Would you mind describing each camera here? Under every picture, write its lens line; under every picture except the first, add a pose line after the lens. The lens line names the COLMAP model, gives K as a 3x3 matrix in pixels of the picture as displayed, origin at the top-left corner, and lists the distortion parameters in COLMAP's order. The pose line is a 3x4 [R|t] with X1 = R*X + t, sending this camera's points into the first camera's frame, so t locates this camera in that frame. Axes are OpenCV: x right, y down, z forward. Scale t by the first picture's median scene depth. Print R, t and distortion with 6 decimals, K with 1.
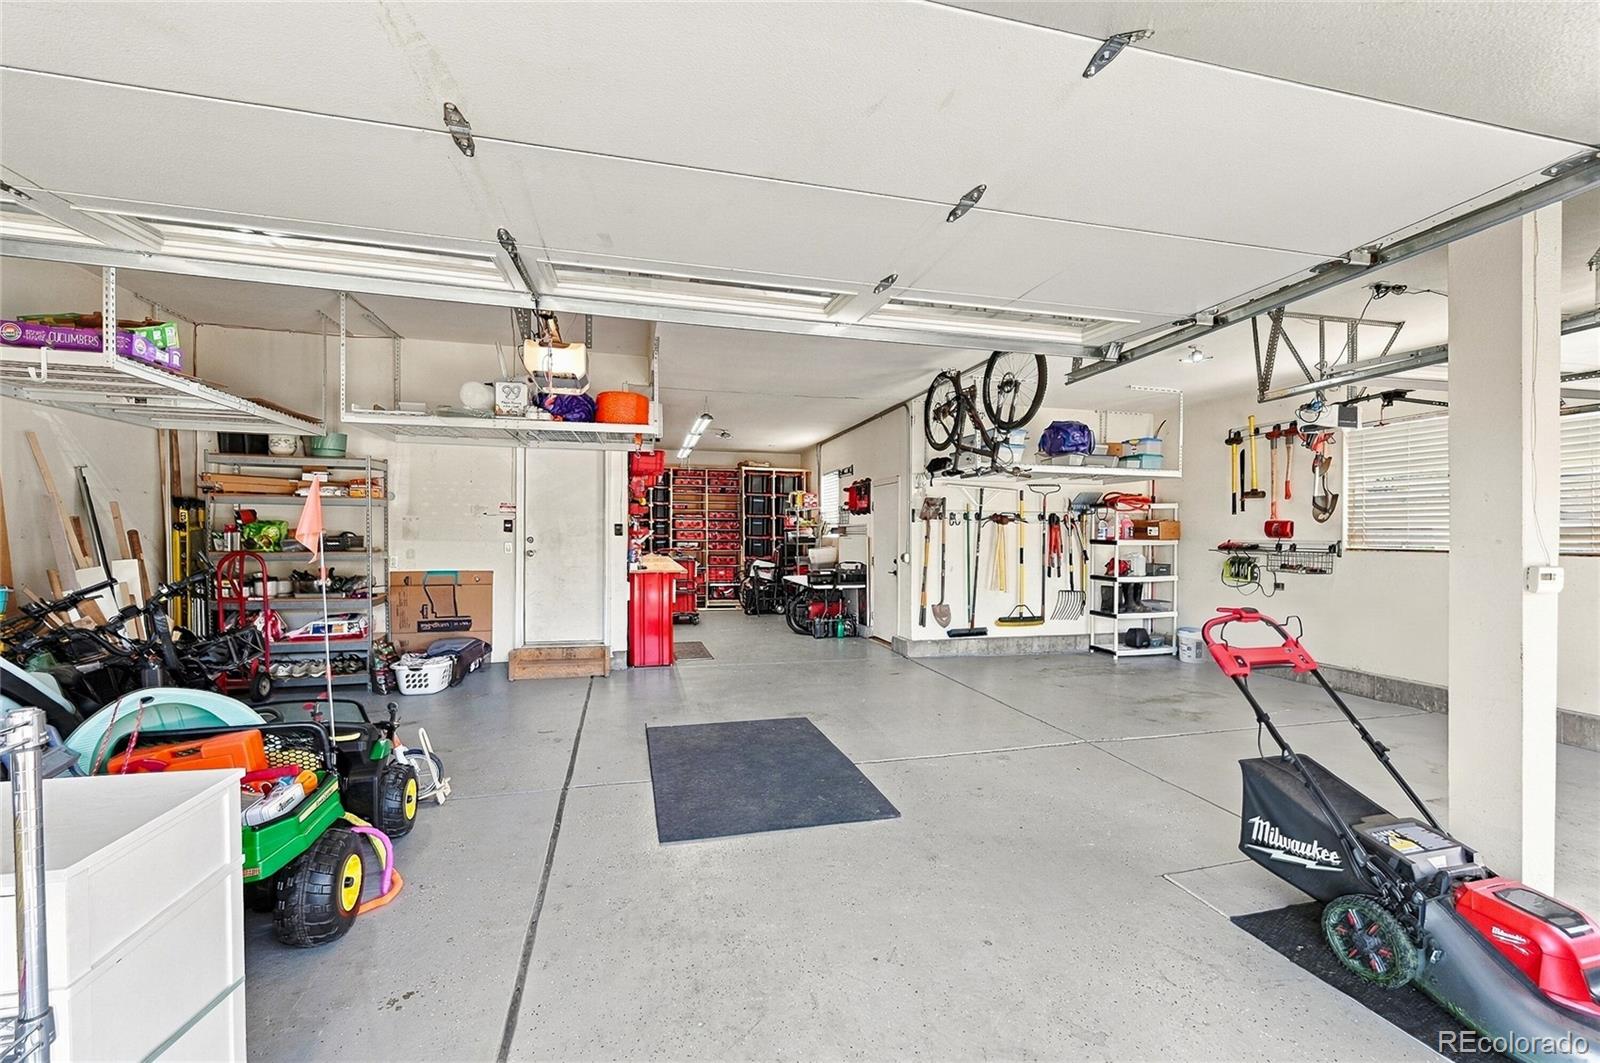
lens RADIAL K [[643.3, 0, 806.6], [0, 643.3, 538.5], [0, 0, 1]] dist [-0.000635, 0.000135]
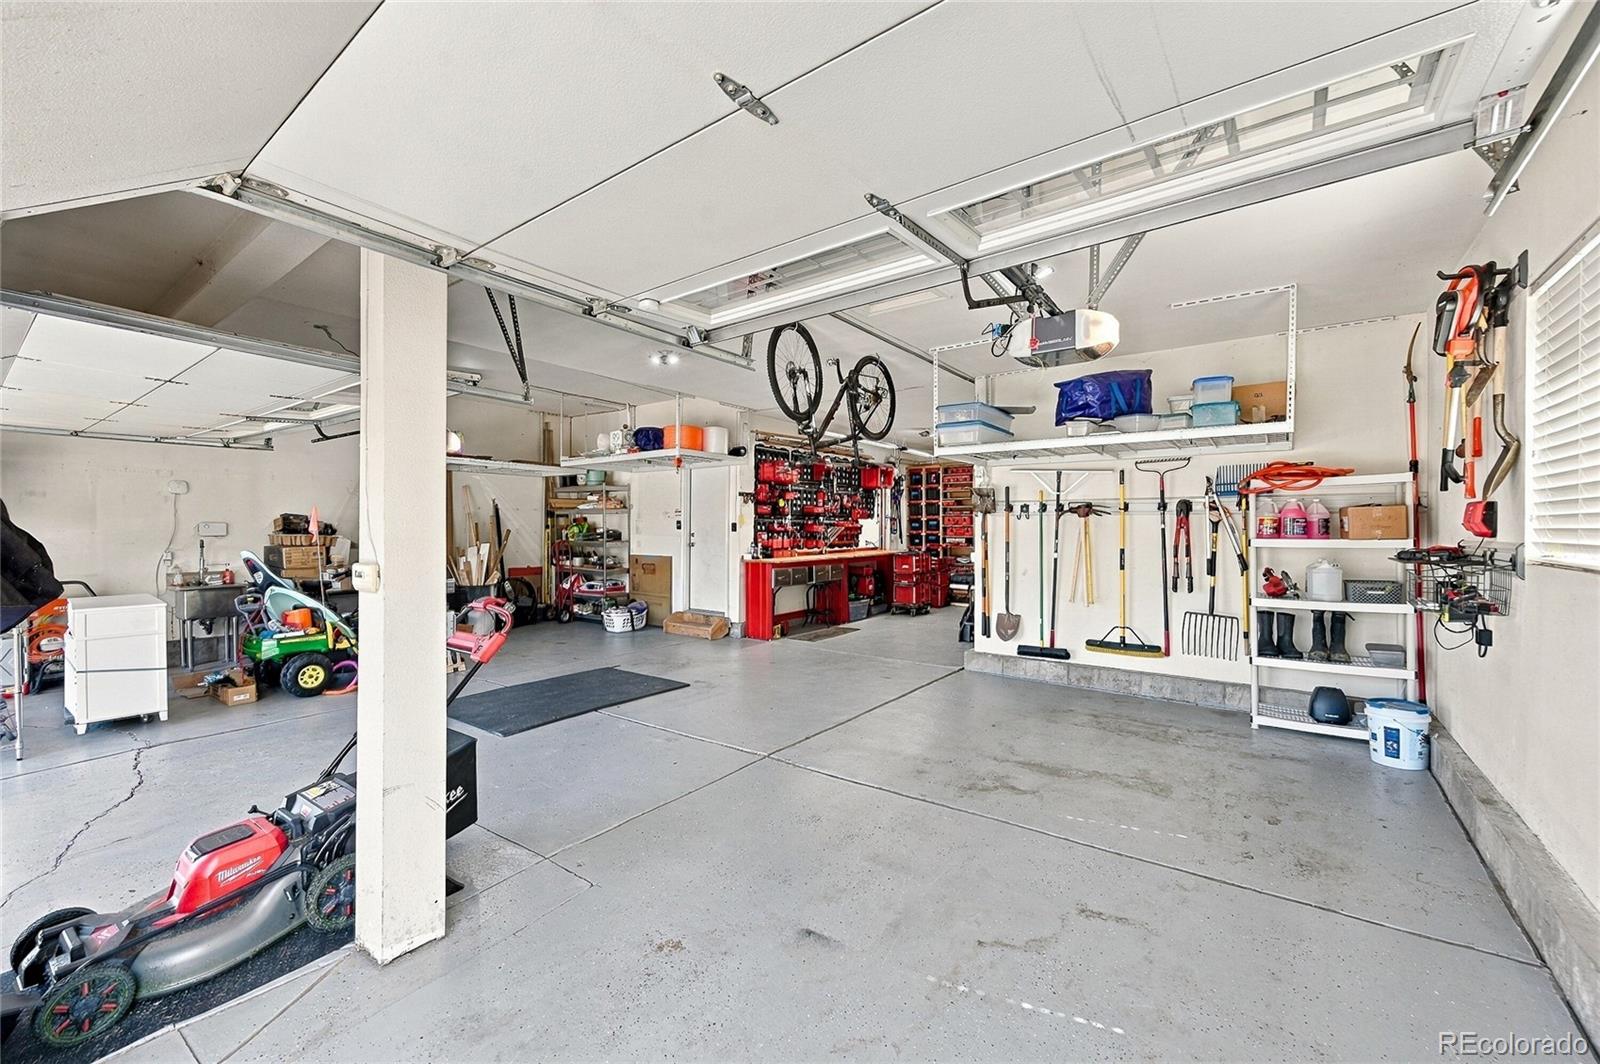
lens RADIAL K [[643.3, 0, 814.3], [0, 643.3, 530.0], [0, 0, 1]] dist [-0.000635, 0.000135]
pose [[0.635935, -0.002507, -0.771738, 0.685039], [-0.001924, 0.999986, -0.004834, -0.002279], [0.771740, 0.004559, 0.635922, 0.266310]]
